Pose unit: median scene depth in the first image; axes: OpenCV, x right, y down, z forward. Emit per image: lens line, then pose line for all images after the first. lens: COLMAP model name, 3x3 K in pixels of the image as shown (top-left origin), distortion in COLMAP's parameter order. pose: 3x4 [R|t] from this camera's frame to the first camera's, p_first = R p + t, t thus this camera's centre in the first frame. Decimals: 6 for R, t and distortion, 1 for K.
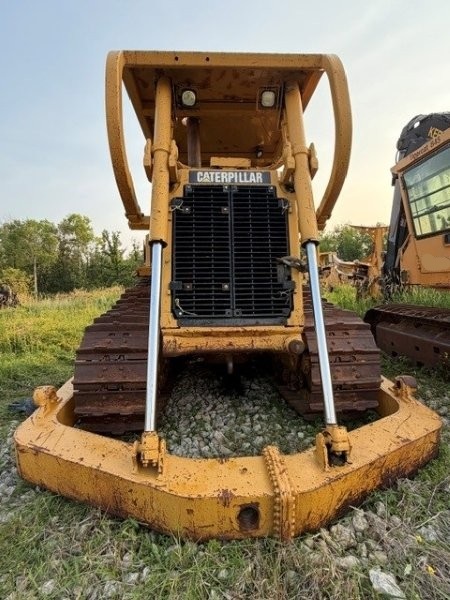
lens RADIAL K [[311.6, 0, 225.0], [0, 311.6, 300.0], [0, 0, 1]] dist [0.001438, 0.000054]
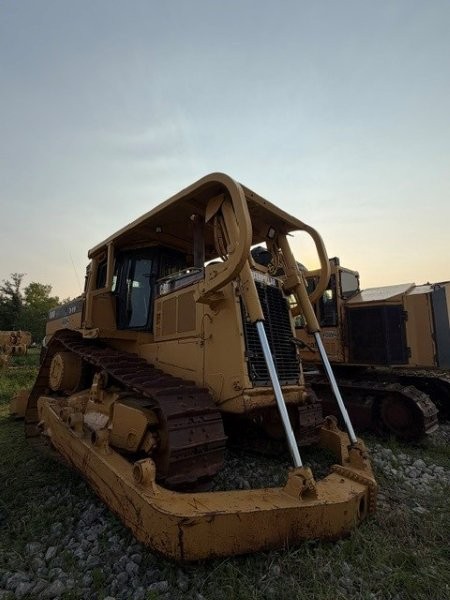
lens RADIAL K [[311.6, 0, 225.0], [0, 311.6, 300.0], [0, 0, 1]] dist [0.001438, 0.000054]
pose [[0.734903, 0.157355, 0.659664, -1.109582], [-0.011590, 0.975481, -0.219777, 0.019224], [-0.678073, 0.153869, 0.718708, 0.116275]]
